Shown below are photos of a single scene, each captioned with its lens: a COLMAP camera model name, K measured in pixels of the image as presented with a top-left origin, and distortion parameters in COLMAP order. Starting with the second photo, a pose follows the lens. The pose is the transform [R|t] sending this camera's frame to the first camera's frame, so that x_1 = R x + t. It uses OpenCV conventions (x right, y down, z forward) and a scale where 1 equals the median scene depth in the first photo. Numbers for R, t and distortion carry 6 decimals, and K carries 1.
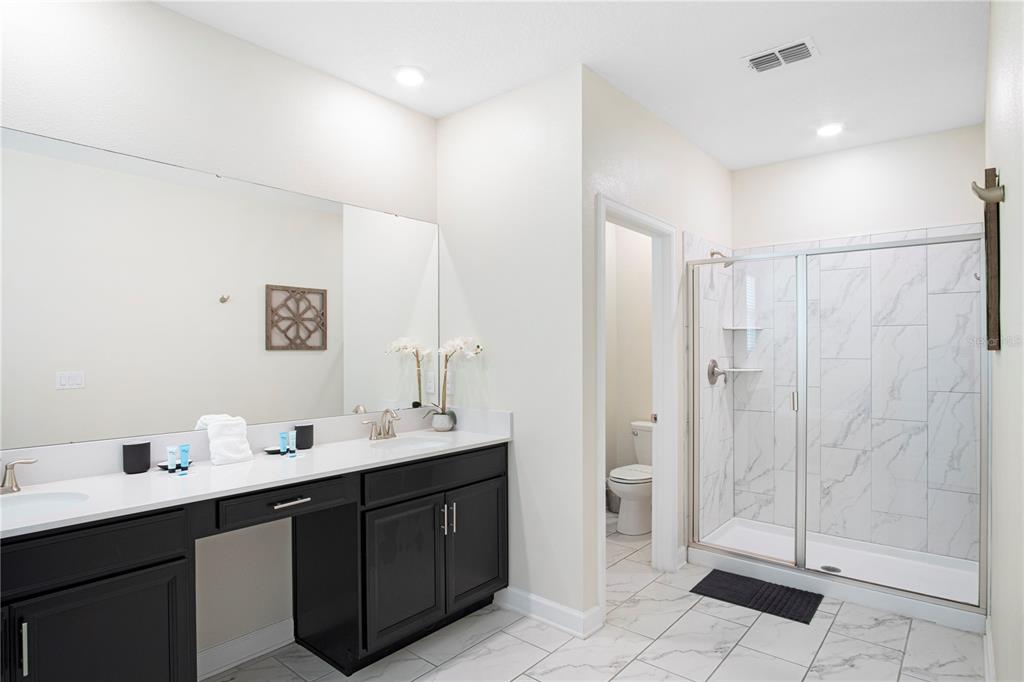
lens RADIAL K [[549.3, 0, 510.2], [0, 549.3, 354.9], [0, 0, 1]] dist [0.000220, 0.000145]
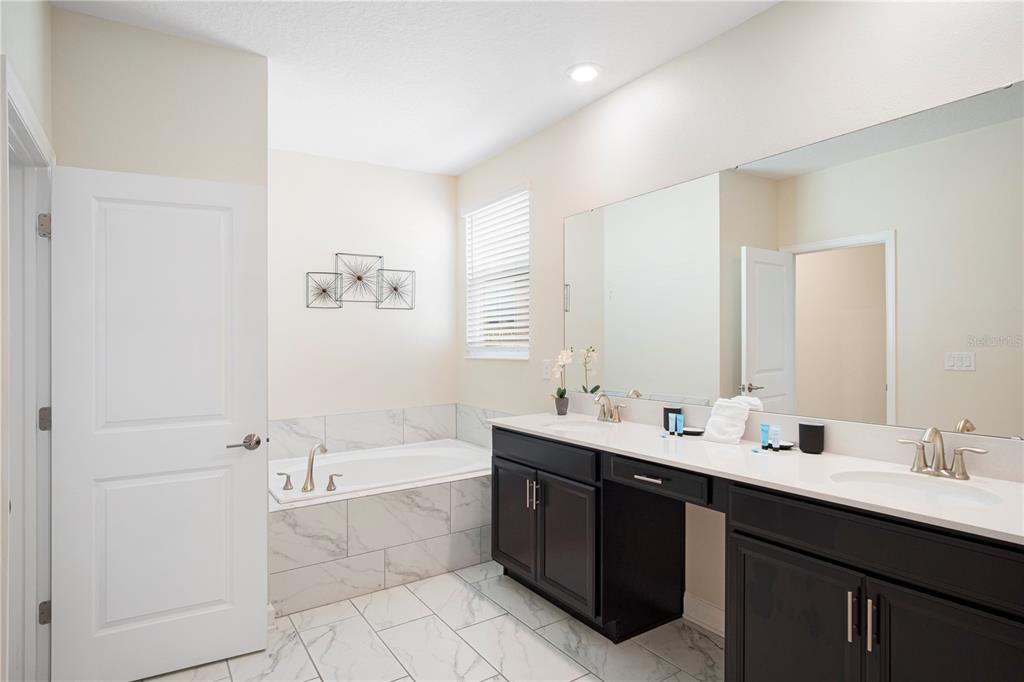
lens RADIAL K [[549.3, 0, 510.2], [0, 549.3, 354.9], [0, 0, 1]] dist [0.000220, 0.000145]
pose [[-0.277969, 0.007382, -0.960562, 0.529659], [0.000515, 0.999971, 0.007536, 0.022580], [0.960590, 0.001601, -0.277964, 0.826535]]
